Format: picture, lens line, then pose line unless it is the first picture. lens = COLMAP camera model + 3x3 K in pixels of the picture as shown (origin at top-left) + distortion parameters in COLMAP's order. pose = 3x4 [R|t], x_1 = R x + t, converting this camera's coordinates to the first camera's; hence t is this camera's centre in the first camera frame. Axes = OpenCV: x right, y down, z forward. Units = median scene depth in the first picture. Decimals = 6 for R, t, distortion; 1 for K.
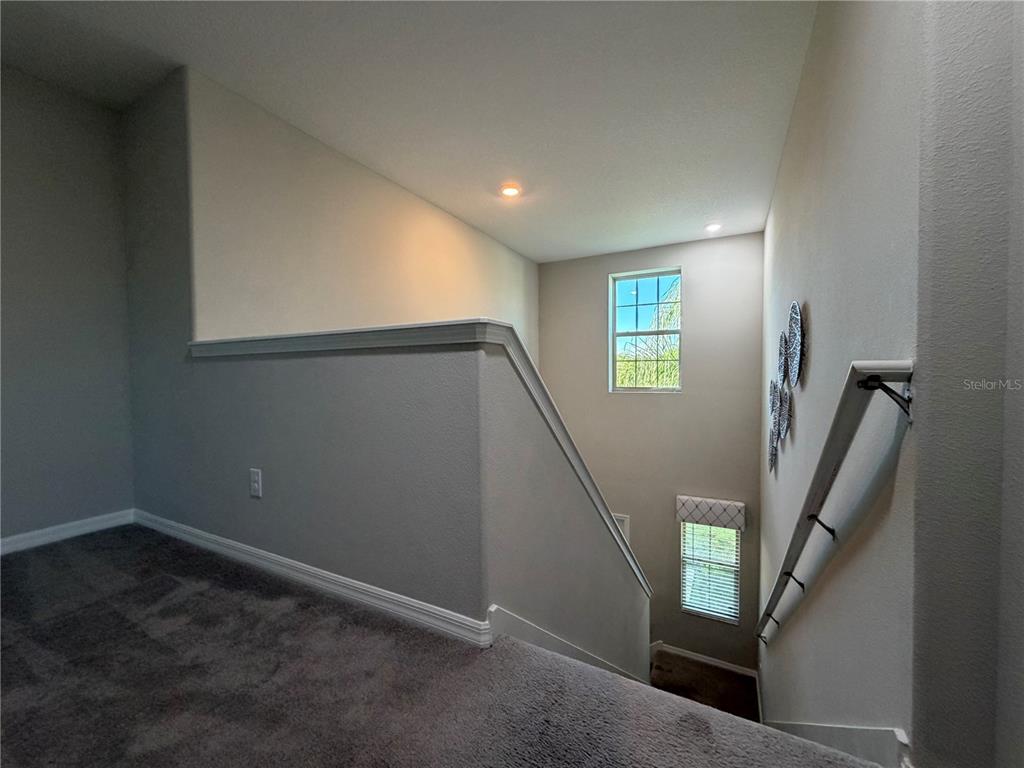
lens RADIAL K [[406.8, 0, 508.5], [0, 406.8, 382.9], [0, 0, 1]] dist [0.000086, -0.000078]
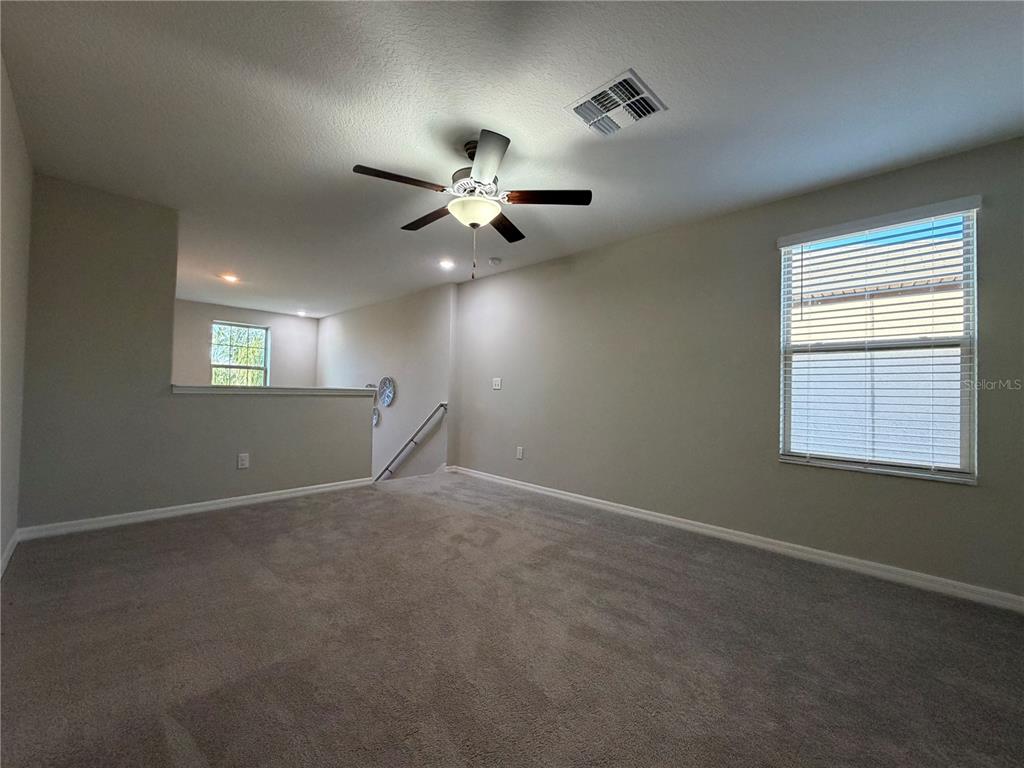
lens RADIAL K [[406.8, 0, 508.5], [0, 406.8, 382.9], [0, 0, 1]] dist [0.000086, -0.000078]
pose [[0.253586, 0.037626, 0.966581, -2.165674], [-0.002681, 0.999267, -0.038195, -0.050752], [-0.967309, 0.007095, 0.253501, -0.686996]]
